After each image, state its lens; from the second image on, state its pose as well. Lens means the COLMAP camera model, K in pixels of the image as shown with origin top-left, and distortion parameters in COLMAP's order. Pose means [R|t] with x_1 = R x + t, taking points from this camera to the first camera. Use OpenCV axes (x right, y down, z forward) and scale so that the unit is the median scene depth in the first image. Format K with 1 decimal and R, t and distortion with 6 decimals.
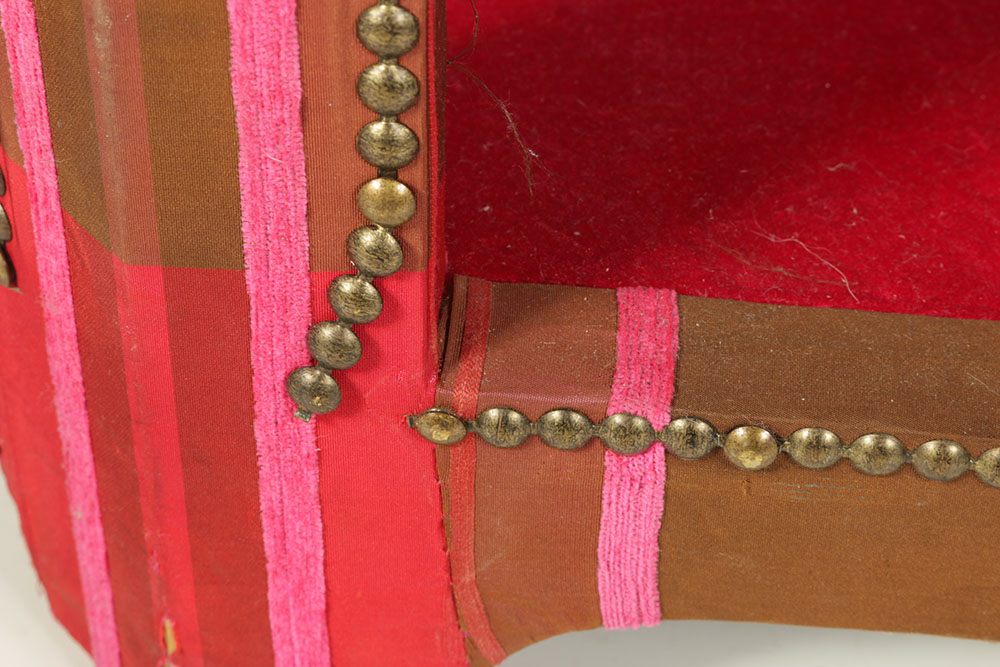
lens RADIAL K [[2350.0, 0, 500.5], [0, 2350.0, 332.6], [0, 0, 1]] dist [0.021296, 0.000000]
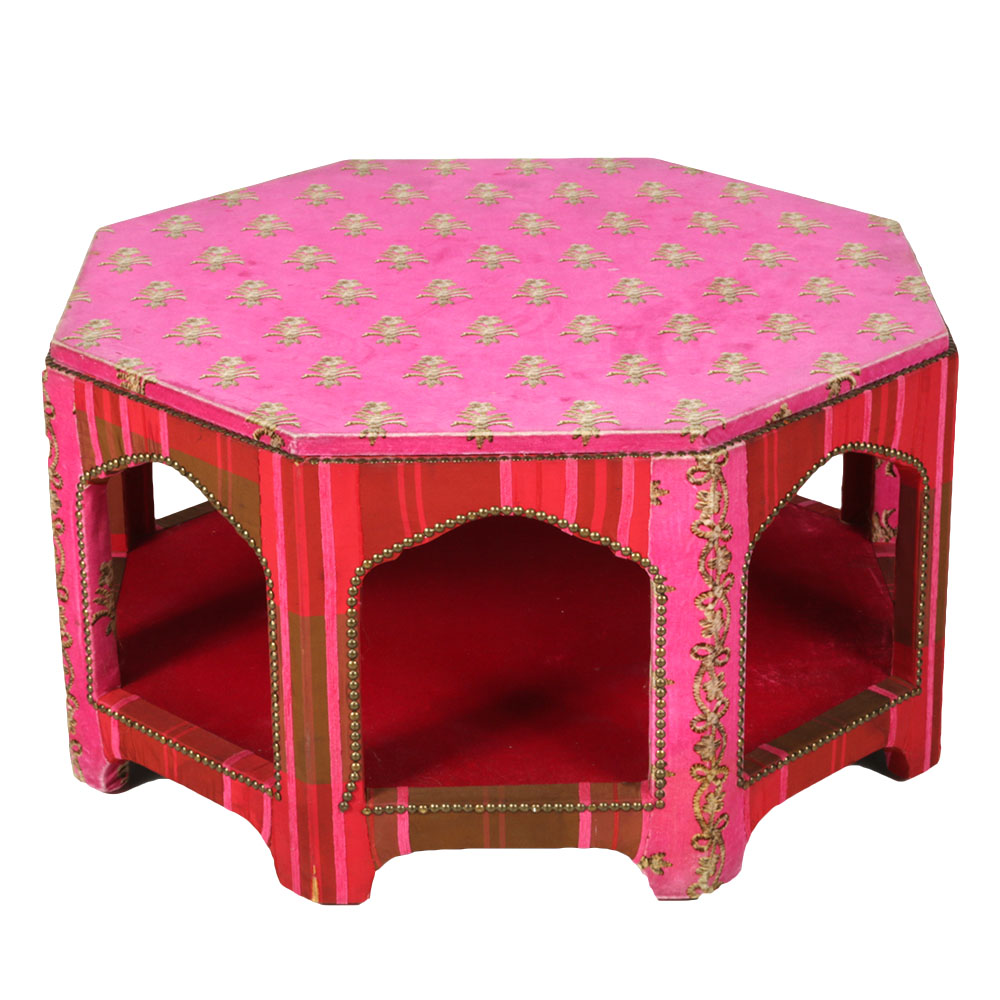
lens RADIAL K [[2863.6, 0, 501.9], [0, 2863.6, 499.9], [0, 0, 1]] dist [0.002997, 0.000000]
pose [[0.992075, -0.077432, 0.098952, -0.320448], [0.104429, 0.946070, -0.306669, 1.445792], [-0.069870, 0.314572, 0.946659, -5.625185]]
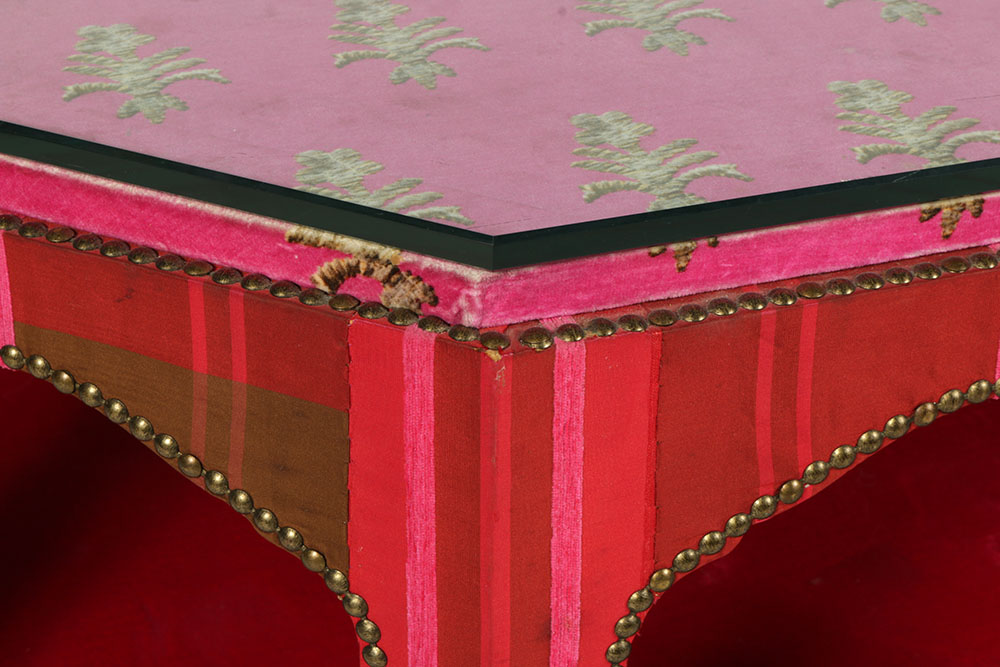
lens RADIAL K [[2350.0, 0, 498.3], [0, 2350.0, 334.1], [0, 0, 1]] dist [0.021296, 0.000000]
pose [[0.893660, -0.234428, 0.382643, -0.822485], [0.298411, 0.947291, -0.116574, -0.445715], [-0.335146, 0.218363, 0.916512, -1.222190]]
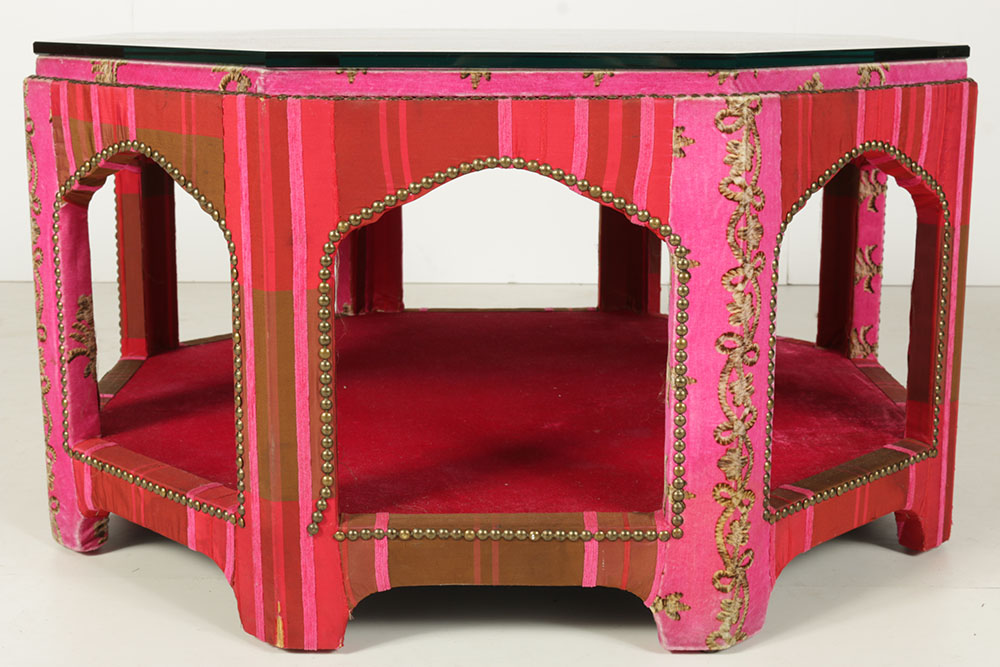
lens RADIAL K [[1509.9, 0, 497.1], [0, 1509.9, 331.8], [0, 0, 1]] dist [-0.033299, 0.000000]
pose [[0.993523, -0.044348, 0.104617, -0.010113], [0.089240, 0.874473, -0.476795, 1.172430], [-0.070340, 0.483043, 0.872766, -1.905563]]
